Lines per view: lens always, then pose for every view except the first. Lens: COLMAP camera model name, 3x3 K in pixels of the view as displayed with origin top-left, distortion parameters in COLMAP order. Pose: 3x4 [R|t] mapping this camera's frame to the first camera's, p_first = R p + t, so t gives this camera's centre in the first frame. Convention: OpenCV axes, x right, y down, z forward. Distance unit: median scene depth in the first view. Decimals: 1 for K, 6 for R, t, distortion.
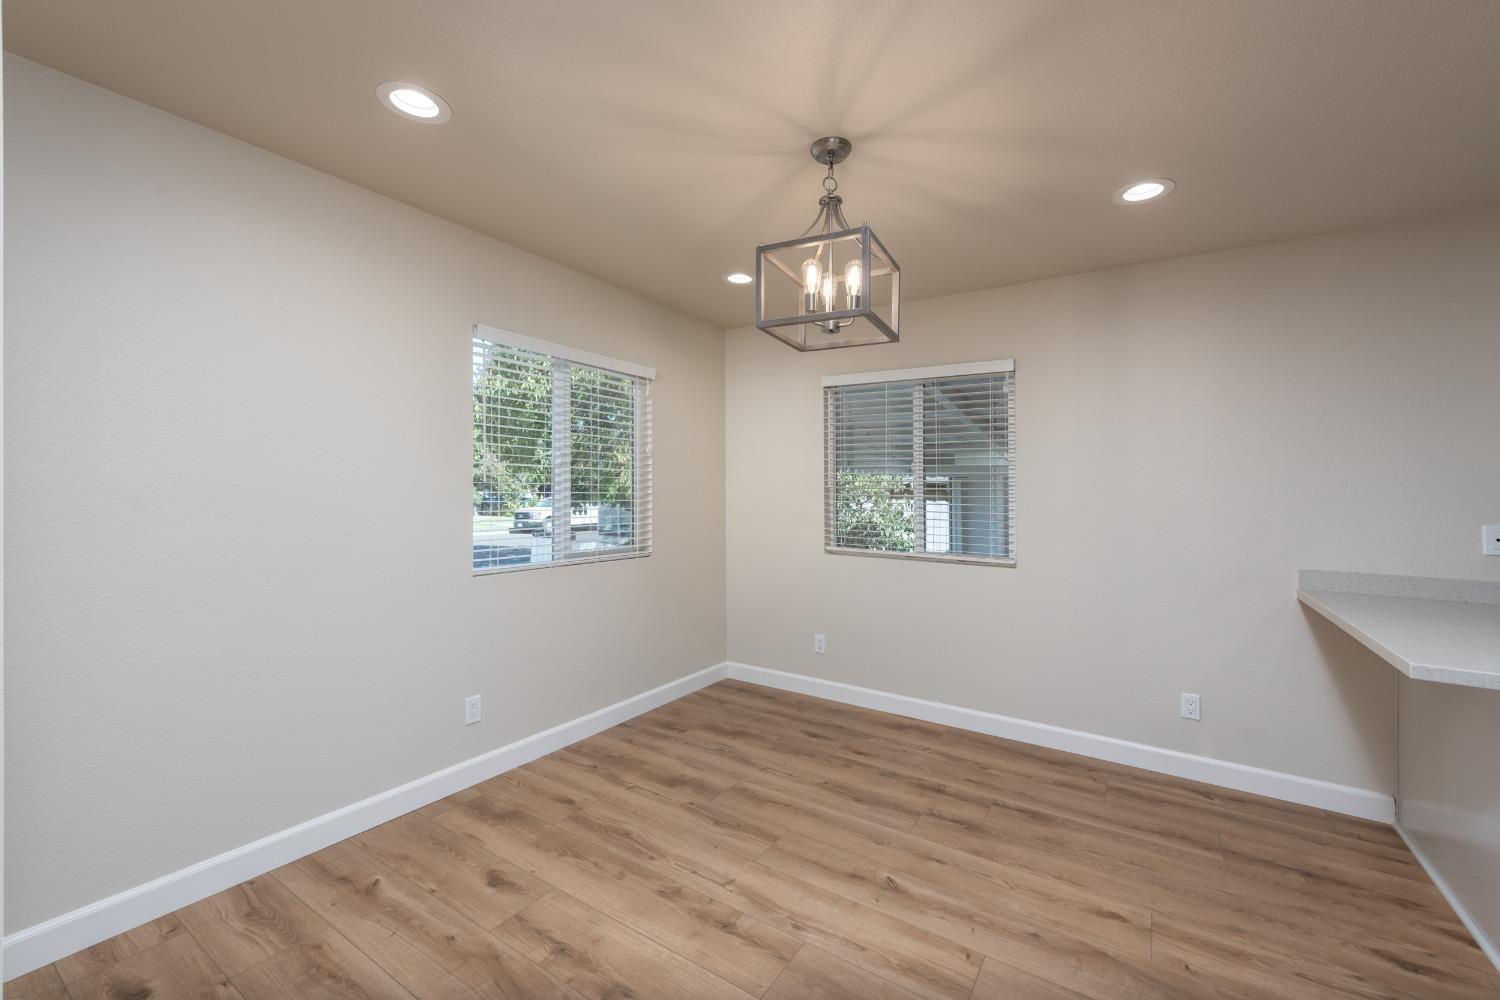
lens RADIAL K [[621.1, 0, 750.0], [0, 621.1, 497.8], [0, 0, 1]] dist [-0.002465, -0.000714]
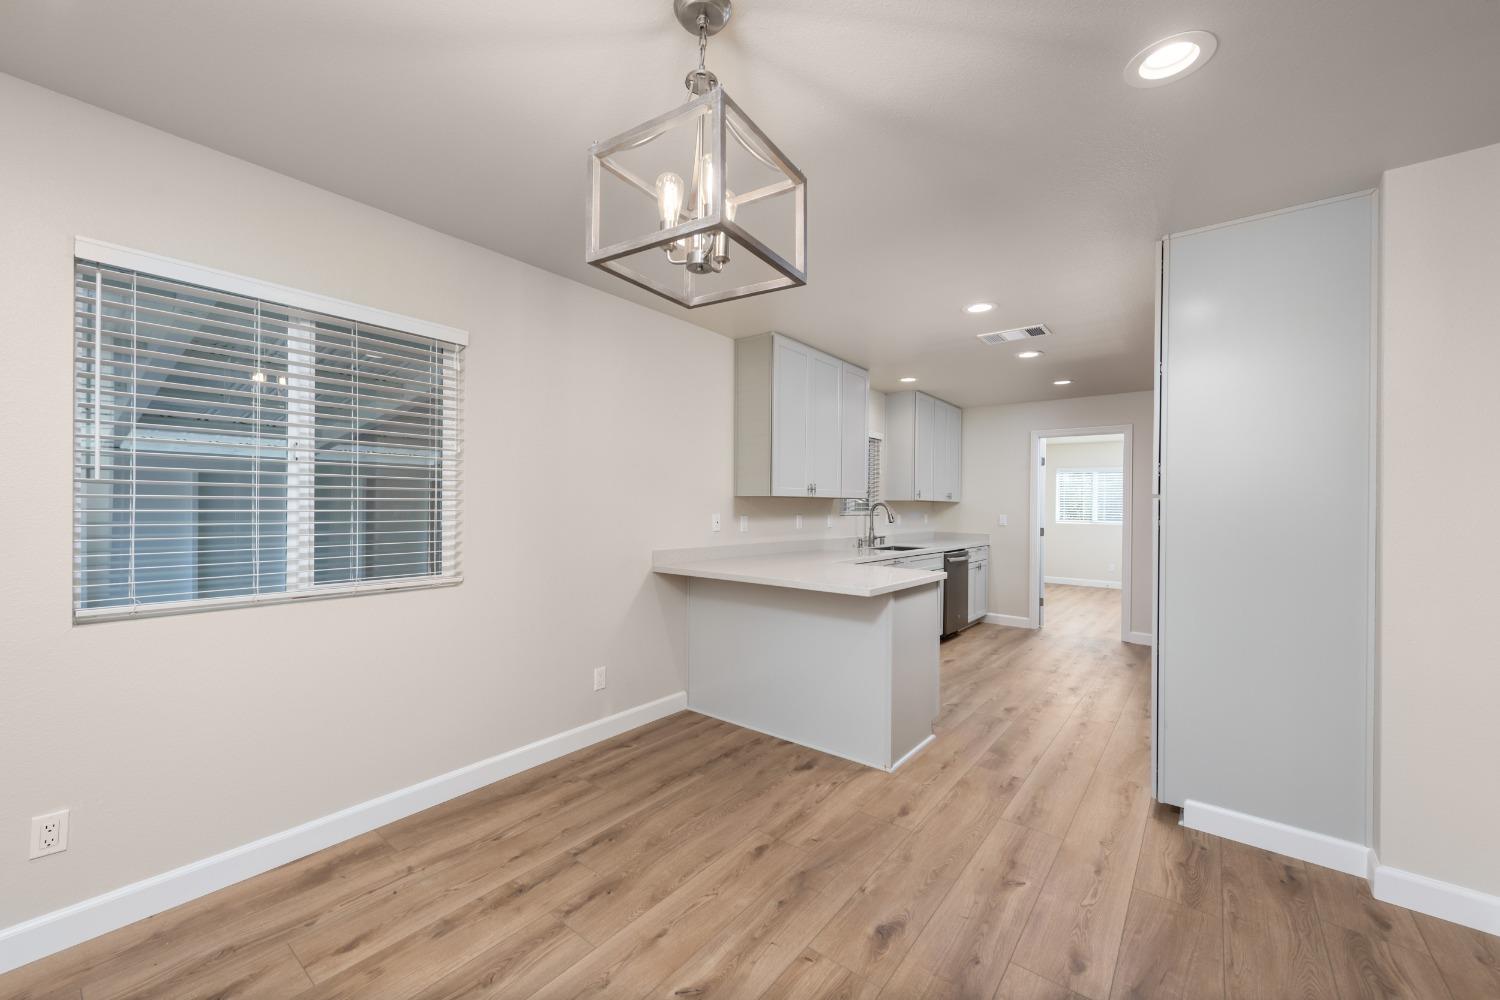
lens RADIAL K [[599.0, 0, 751.9], [0, 599.0, 495.3], [0, 0, 1]] dist [0.002789, -0.000084]
pose [[0.056526, -0.003069, 0.998396, -0.415053], [-0.000133, 0.999995, 0.003082, -0.010577], [-0.998401, -0.000307, 0.056525, 0.691654]]
